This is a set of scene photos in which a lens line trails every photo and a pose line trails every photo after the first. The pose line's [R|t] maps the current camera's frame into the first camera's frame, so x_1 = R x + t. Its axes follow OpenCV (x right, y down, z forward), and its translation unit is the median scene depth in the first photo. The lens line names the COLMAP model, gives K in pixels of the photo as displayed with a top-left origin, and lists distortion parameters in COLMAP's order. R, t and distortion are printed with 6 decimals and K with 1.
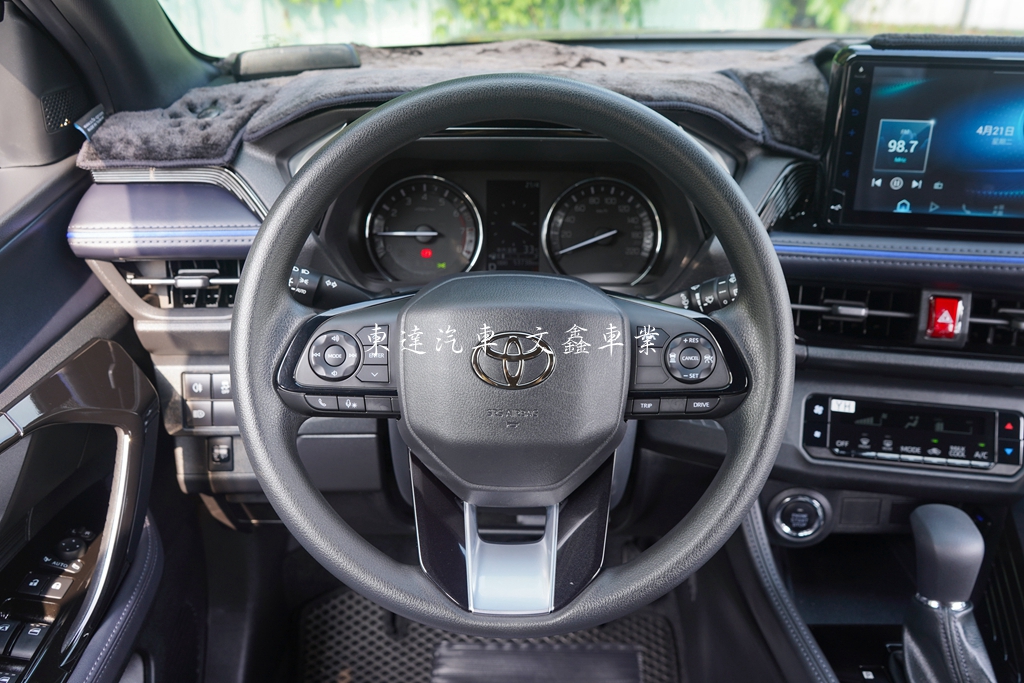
lens RADIAL K [[974.6, 0, 531.8], [0, 974.6, 360.1], [0, 0, 1]] dist [0.002688, 0.000915]
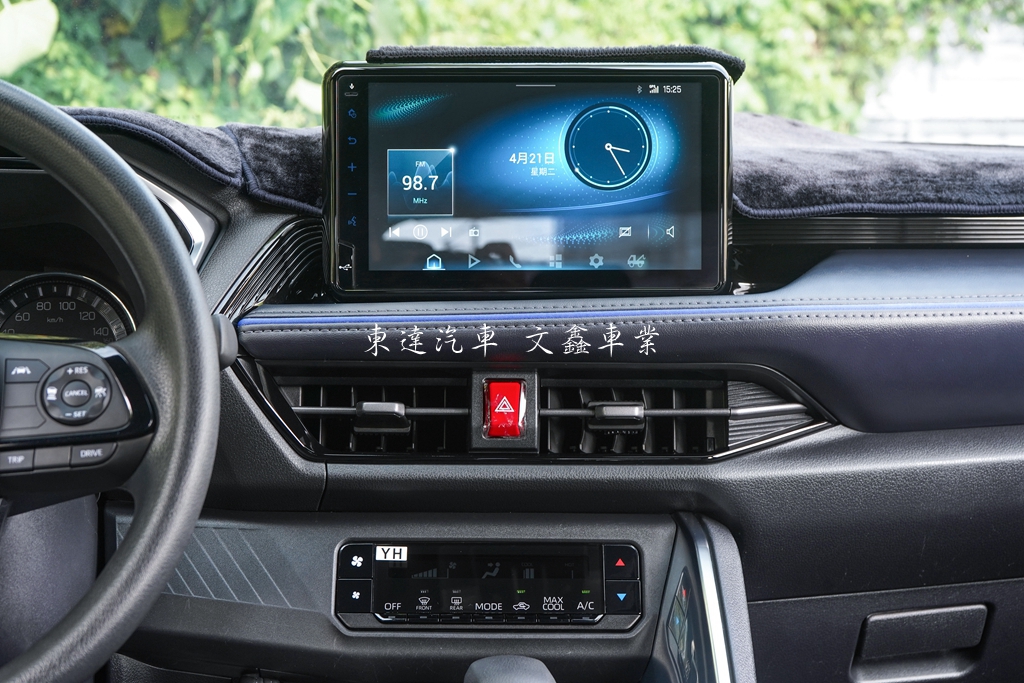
lens RADIAL K [[1758.4, 0, 512.0], [0, 1758.4, 341.5], [0, 0, 1]] dist [-0.001618, -0.118994]
pose [[0.986704, -0.028312, 0.160045, 0.216984], [0.078857, 0.944436, -0.319095, 0.322839], [-0.142119, 0.327473, 0.934111, -0.235700]]
